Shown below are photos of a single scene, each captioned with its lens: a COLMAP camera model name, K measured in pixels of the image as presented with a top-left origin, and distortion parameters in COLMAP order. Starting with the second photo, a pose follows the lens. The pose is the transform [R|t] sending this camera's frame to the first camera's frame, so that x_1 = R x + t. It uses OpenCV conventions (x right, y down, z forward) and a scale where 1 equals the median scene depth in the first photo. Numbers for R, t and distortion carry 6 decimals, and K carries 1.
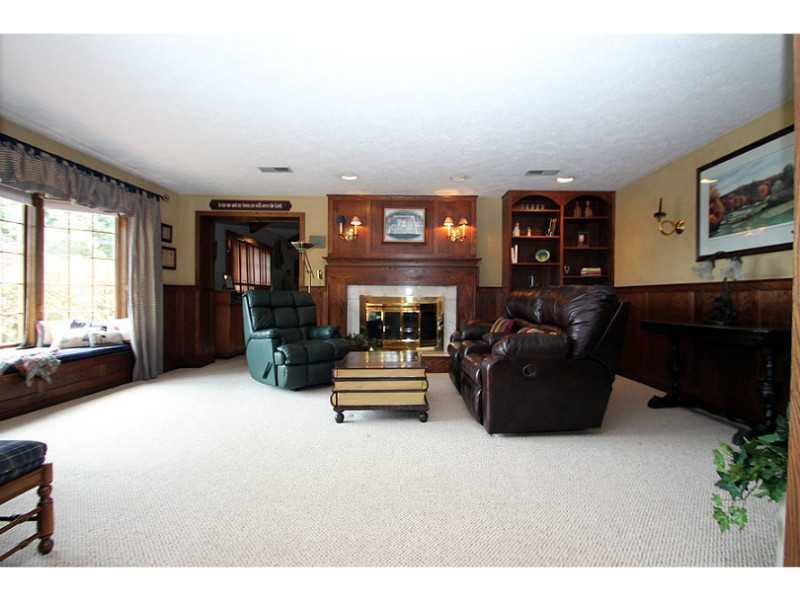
lens RADIAL K [[398.2, 0, 400.0], [0, 398.2, 300.0], [0, 0, 1]] dist [0.002963, 0.000719]
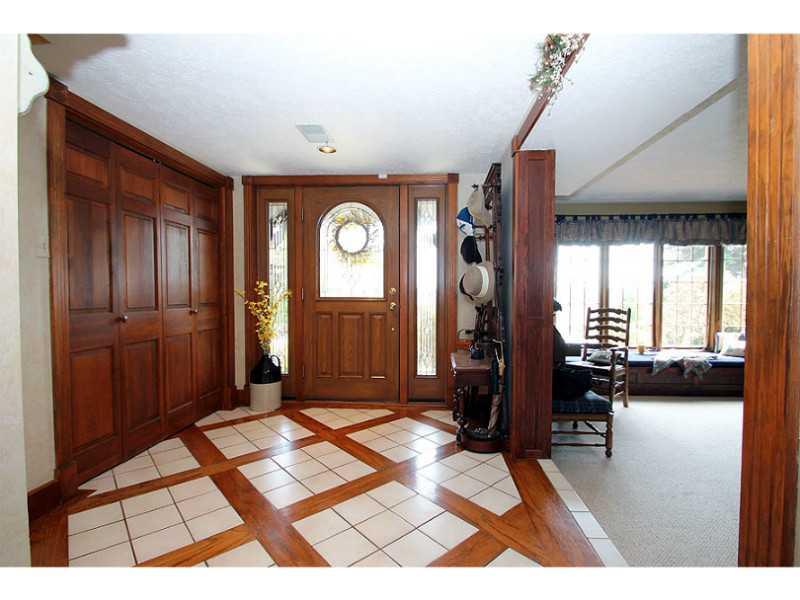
lens RADIAL K [[390.8, 0, 400.0], [0, 390.8, 300.0], [0, 0, 1]] dist [-0.001430, -0.000313]
pose [[-0.052497, 0.016827, -0.998479, 0.528451], [0.000726, 0.999858, 0.016812, -0.091897], [0.998621, 0.000158, -0.052502, 0.018264]]
